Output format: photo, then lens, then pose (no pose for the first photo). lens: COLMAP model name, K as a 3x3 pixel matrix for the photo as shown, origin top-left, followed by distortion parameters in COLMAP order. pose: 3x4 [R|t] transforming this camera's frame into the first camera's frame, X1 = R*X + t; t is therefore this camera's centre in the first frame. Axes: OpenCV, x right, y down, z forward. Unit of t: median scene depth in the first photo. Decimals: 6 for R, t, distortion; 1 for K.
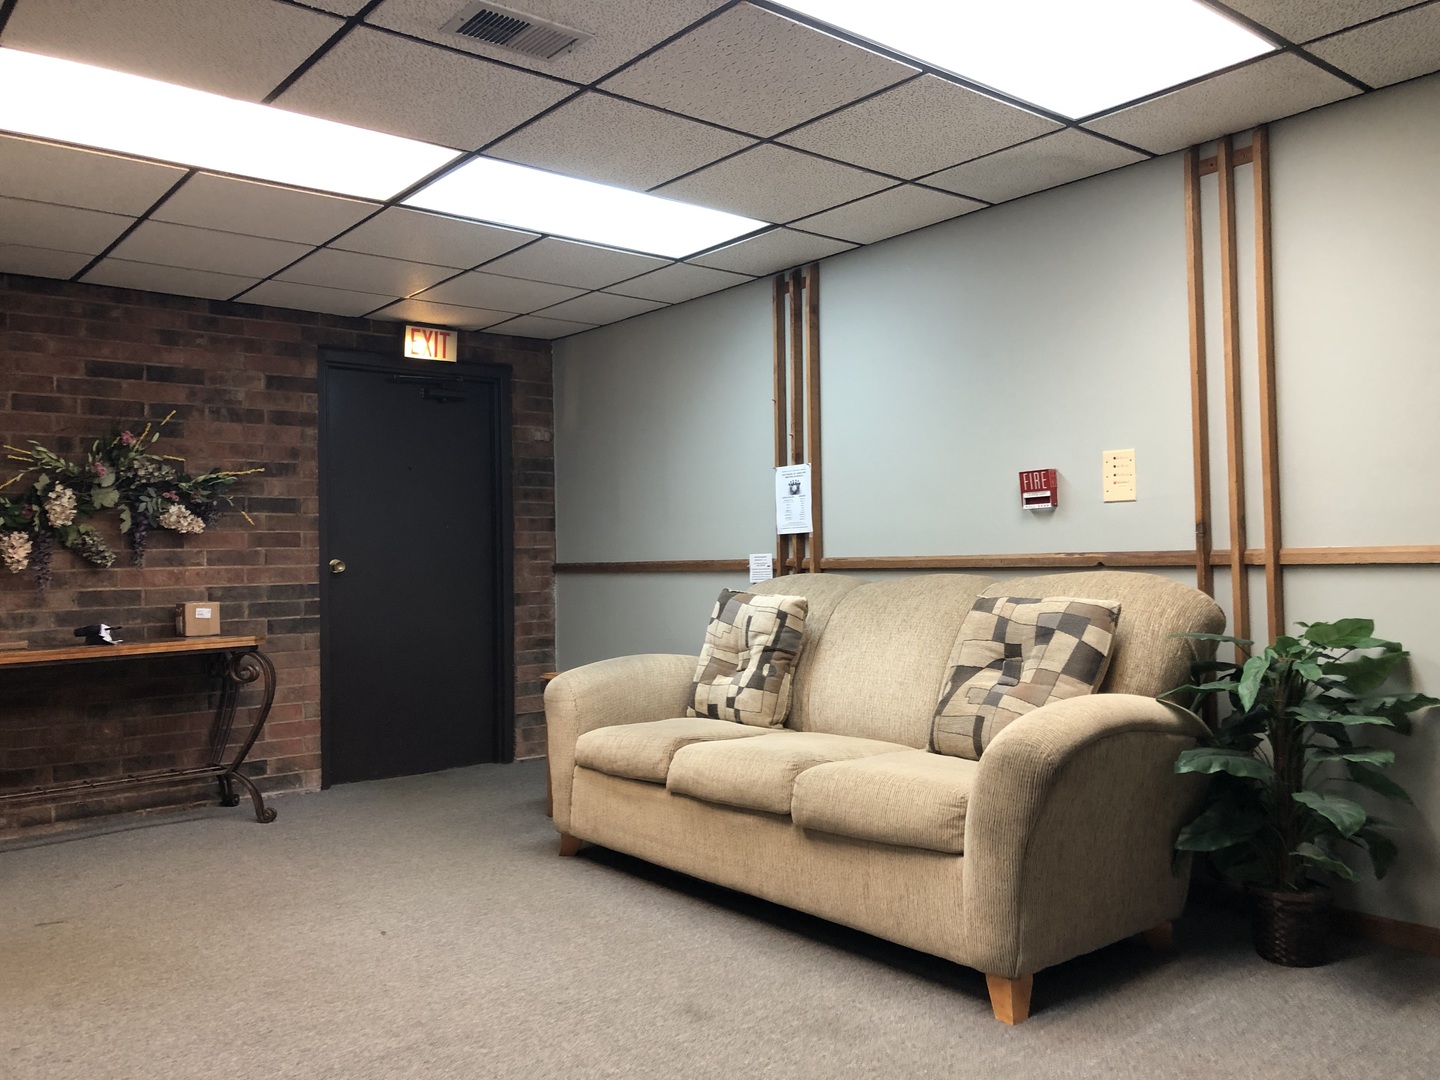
lens RADIAL K [[1187.3, 0, 719.2], [0, 1187.3, 504.5], [0, 0, 1]] dist [0.013187, -0.002897]
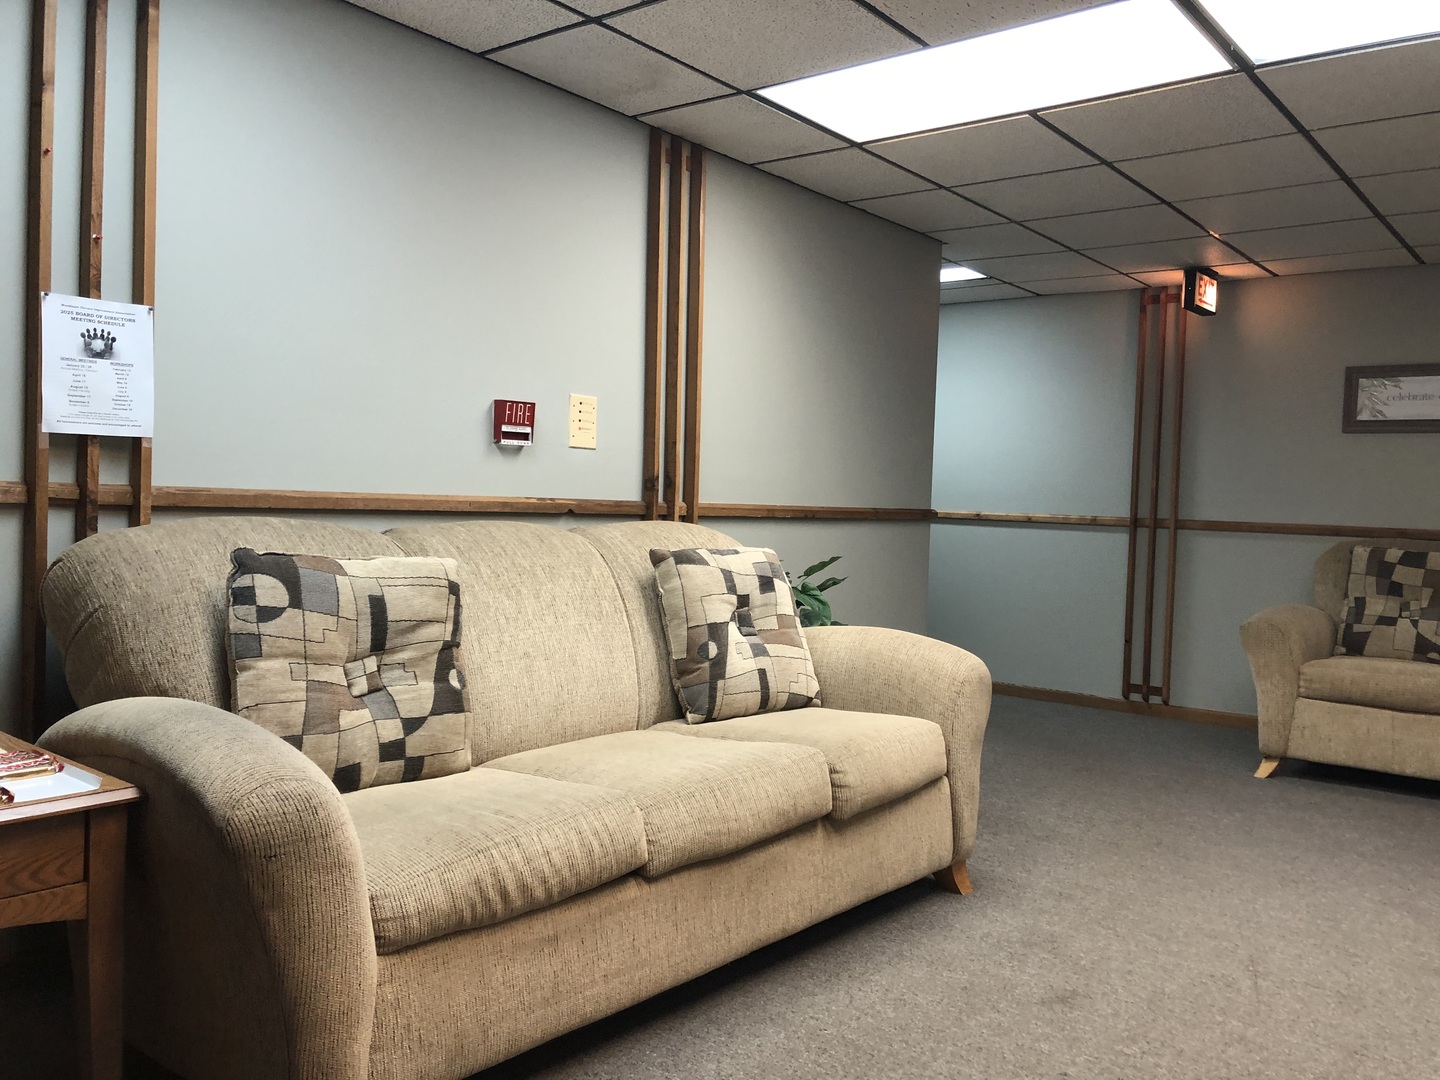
lens RADIAL K [[1181.8, 0, 711.7], [0, 1181.8, 534.2], [0, 0, 1]] dist [0.047471, -0.052557]
pose [[-0.226956, -0.019891, 0.973702, -0.610477], [-0.078701, 0.996896, 0.002021, 0.055556], [-0.970720, -0.076172, -0.227817, 1.062434]]
